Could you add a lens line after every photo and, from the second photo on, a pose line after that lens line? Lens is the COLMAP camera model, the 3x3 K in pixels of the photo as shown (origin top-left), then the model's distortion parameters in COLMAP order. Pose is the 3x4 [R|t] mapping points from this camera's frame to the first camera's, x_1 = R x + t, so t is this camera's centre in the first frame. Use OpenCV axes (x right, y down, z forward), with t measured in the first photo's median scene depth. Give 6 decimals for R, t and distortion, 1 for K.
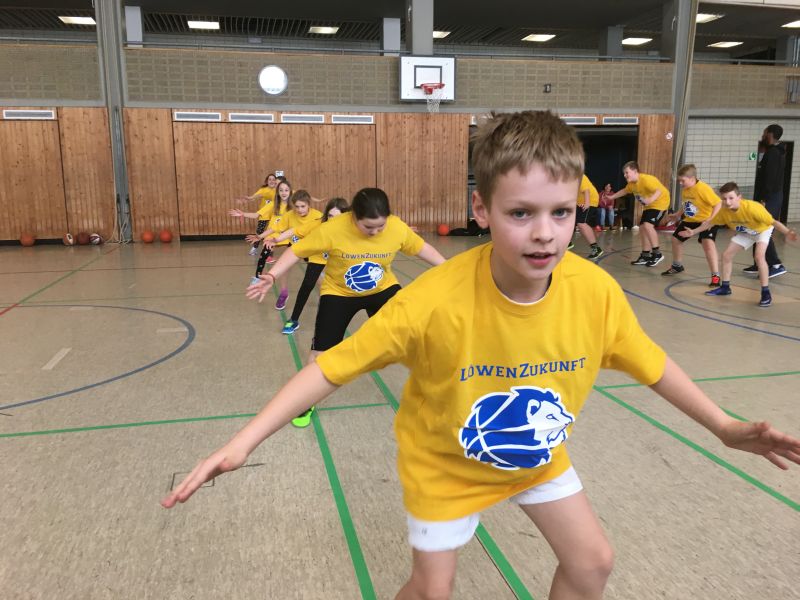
lens RADIAL K [[679.3, 0, 397.5], [0, 679.3, 298.0], [0, 0, 1]] dist [0.088645, -0.120768]
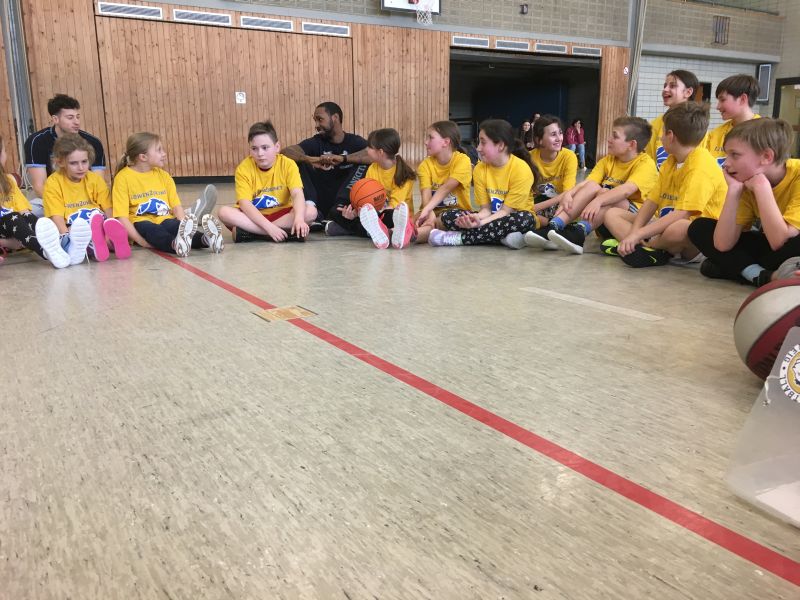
lens RADIAL K [[679.3, 0, 397.5], [0, 679.3, 298.0], [0, 0, 1]] dist [0.088645, -0.120768]
pose [[0.944368, -0.073886, 0.320484, -0.268173], [0.062947, 0.997030, 0.044374, 0.021427], [-0.322811, -0.021731, 0.946214, 0.205919]]
